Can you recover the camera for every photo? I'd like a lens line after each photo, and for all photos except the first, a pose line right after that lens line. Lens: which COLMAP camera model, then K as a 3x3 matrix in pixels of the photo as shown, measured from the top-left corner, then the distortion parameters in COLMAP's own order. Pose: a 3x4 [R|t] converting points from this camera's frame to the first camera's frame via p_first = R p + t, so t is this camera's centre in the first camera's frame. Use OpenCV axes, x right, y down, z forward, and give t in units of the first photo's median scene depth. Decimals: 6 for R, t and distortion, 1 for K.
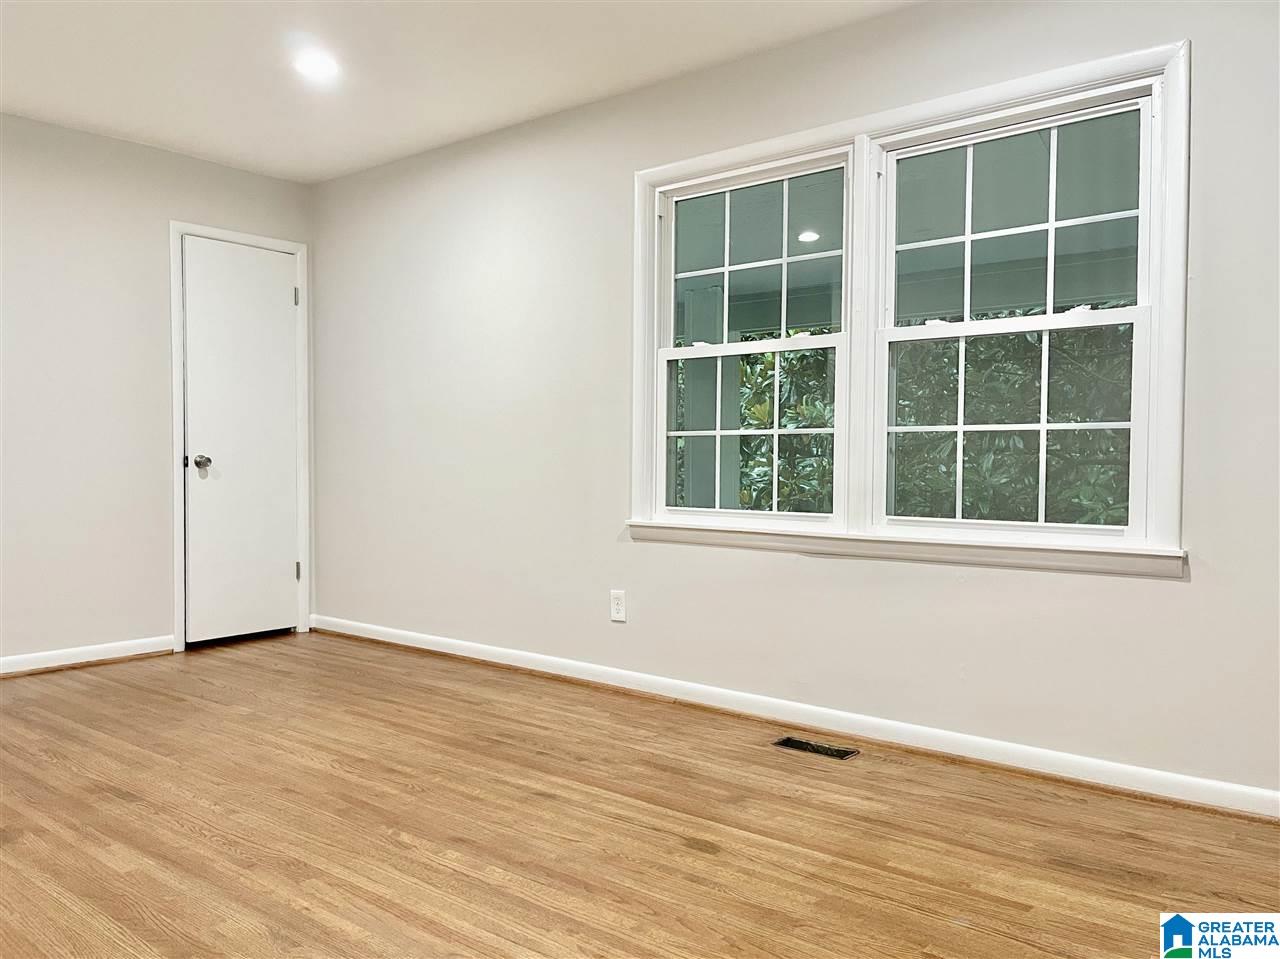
lens RADIAL K [[1032.2, 0, 640.0], [0, 1032.2, 479.5], [0, 0, 1]] dist [0.036010, -0.007137]
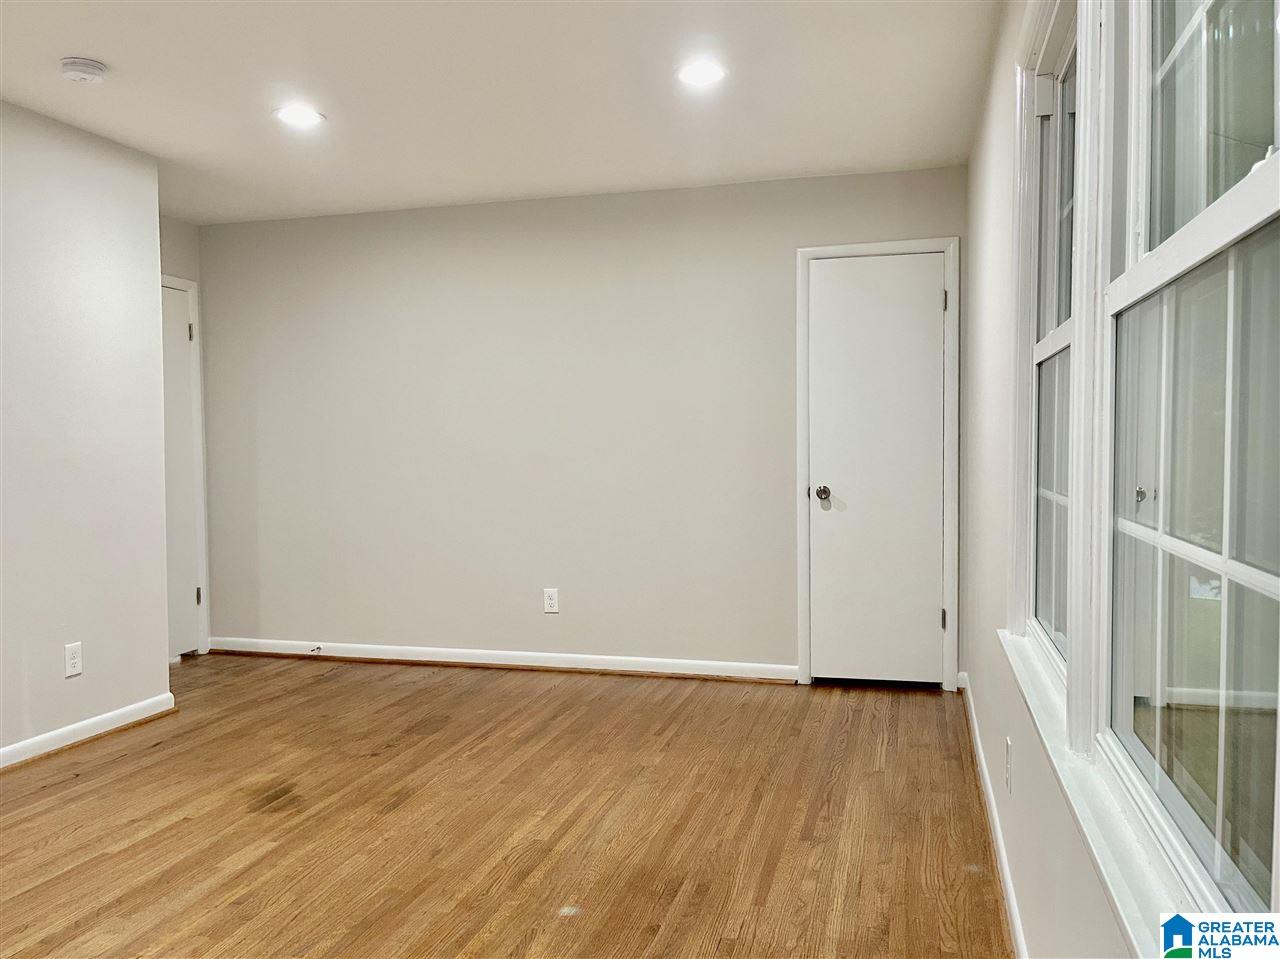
lens RADIAL K [[1032.2, 0, 640.0], [0, 1032.2, 479.5], [0, 0, 1]] dist [0.036010, -0.007137]
pose [[0.393151, 0.027254, -0.919070, 0.557724], [-0.003027, 0.999594, 0.028346, -0.079619], [0.919469, -0.008362, 0.393073, 0.662950]]
